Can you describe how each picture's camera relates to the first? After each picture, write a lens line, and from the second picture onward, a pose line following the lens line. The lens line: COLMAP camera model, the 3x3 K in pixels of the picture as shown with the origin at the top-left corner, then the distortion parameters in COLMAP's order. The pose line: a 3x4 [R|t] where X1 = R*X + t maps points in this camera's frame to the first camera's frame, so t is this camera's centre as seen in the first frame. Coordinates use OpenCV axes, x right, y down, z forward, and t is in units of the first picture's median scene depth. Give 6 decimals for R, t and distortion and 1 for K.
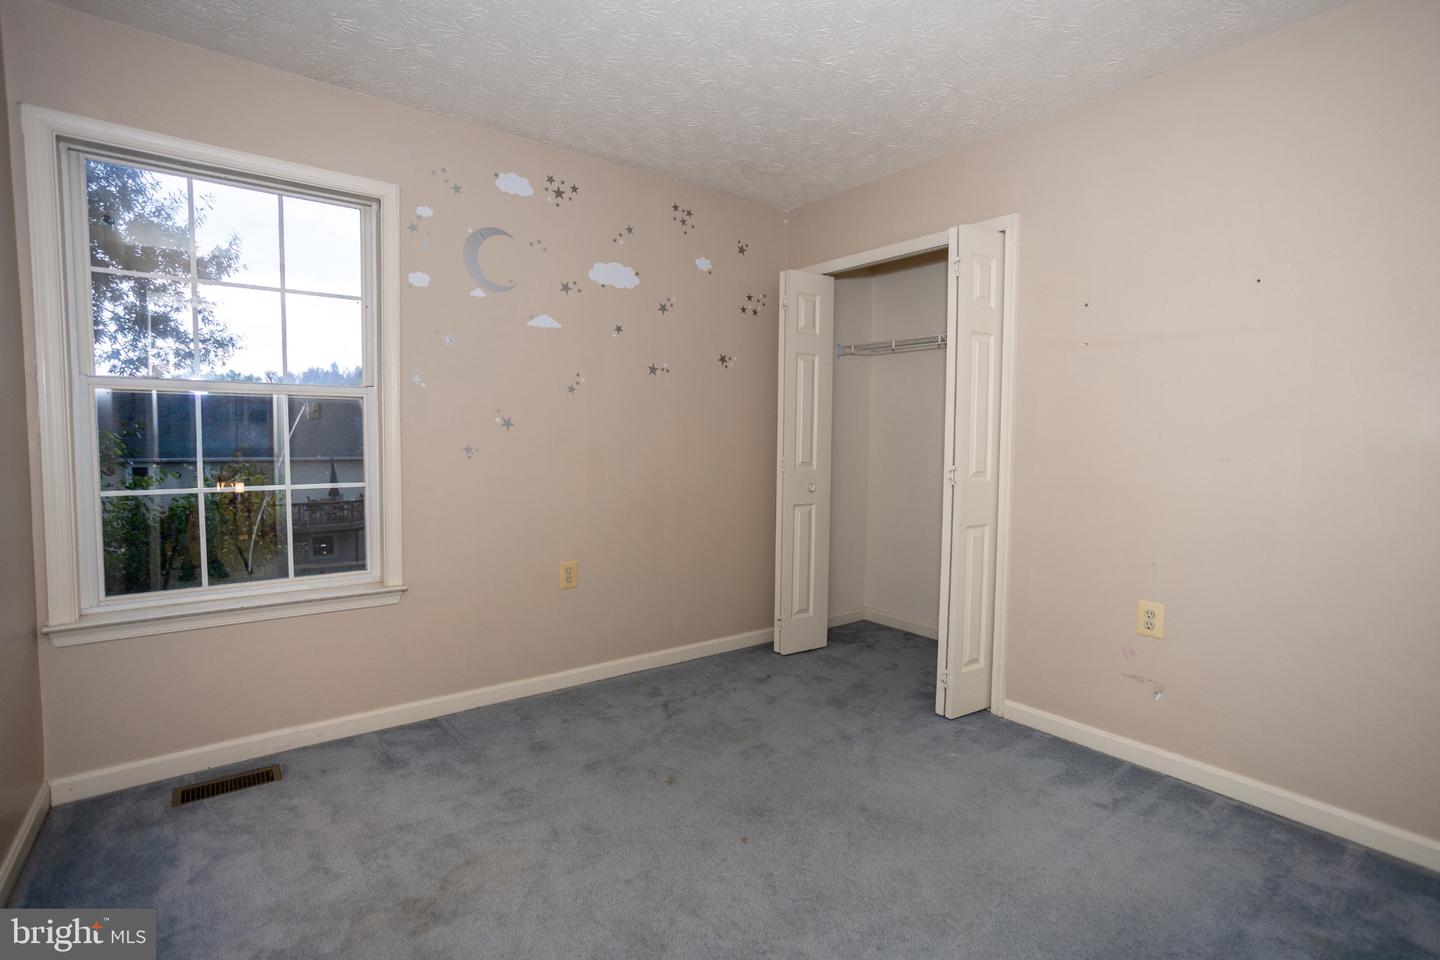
lens RADIAL K [[683.5, 0, 718.9], [0, 683.5, 476.4], [0, 0, 1]] dist [-0.059483, 0.029450]
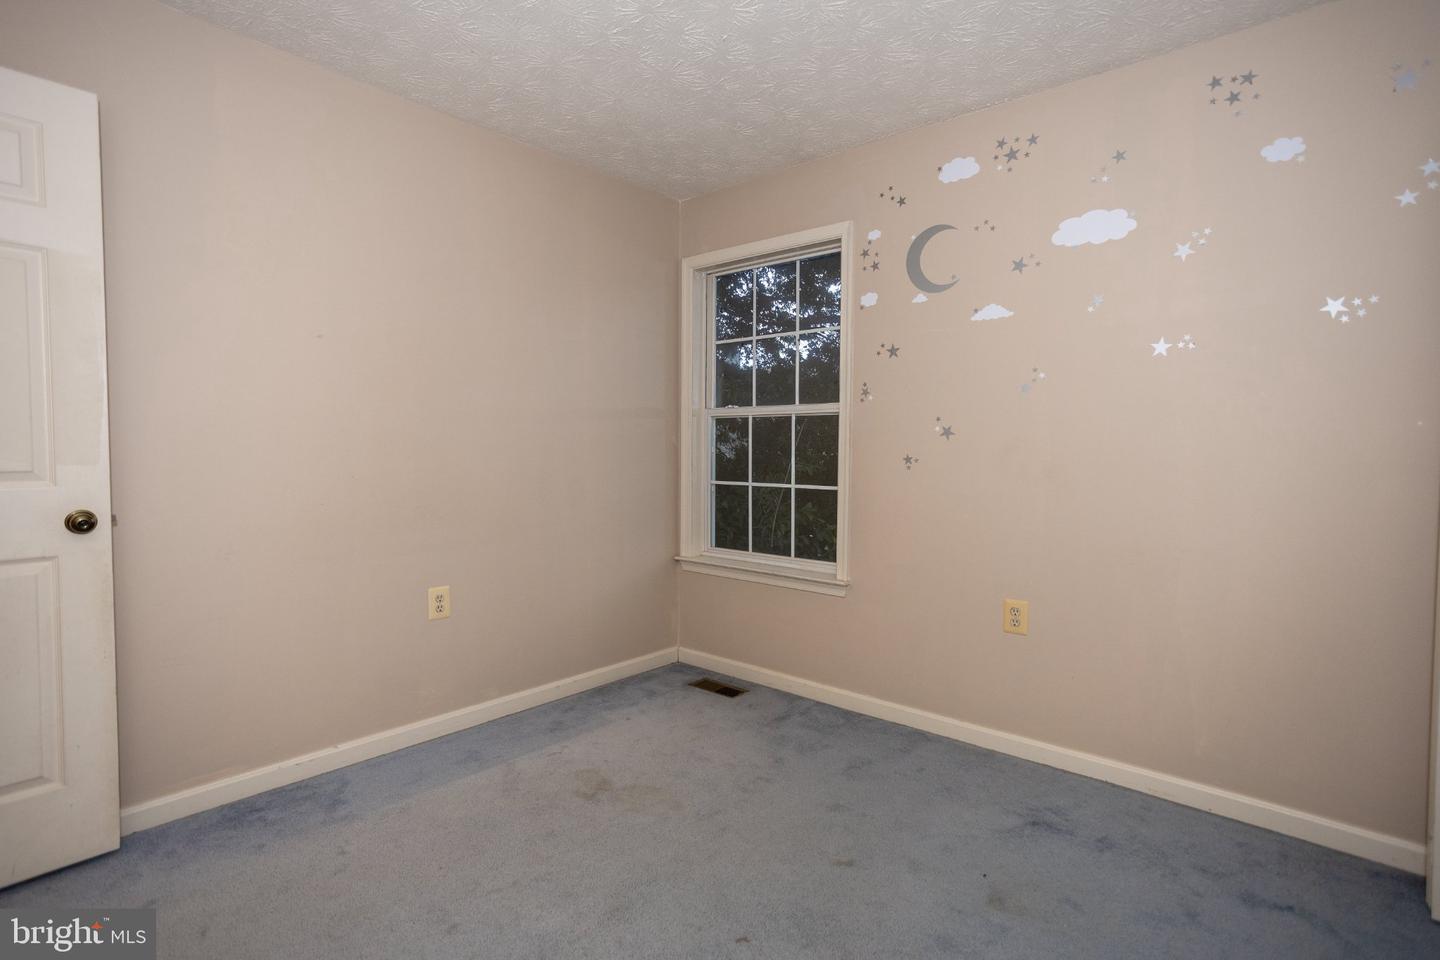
lens RADIAL K [[683.5, 0, 718.9], [0, 683.5, 476.4], [0, 0, 1]] dist [-0.059483, 0.029450]
pose [[0.206898, 0.035679, -0.977712, 0.558187], [-0.064990, 0.997629, 0.022653, -0.020755], [0.976202, 0.058854, 0.208726, 0.545182]]
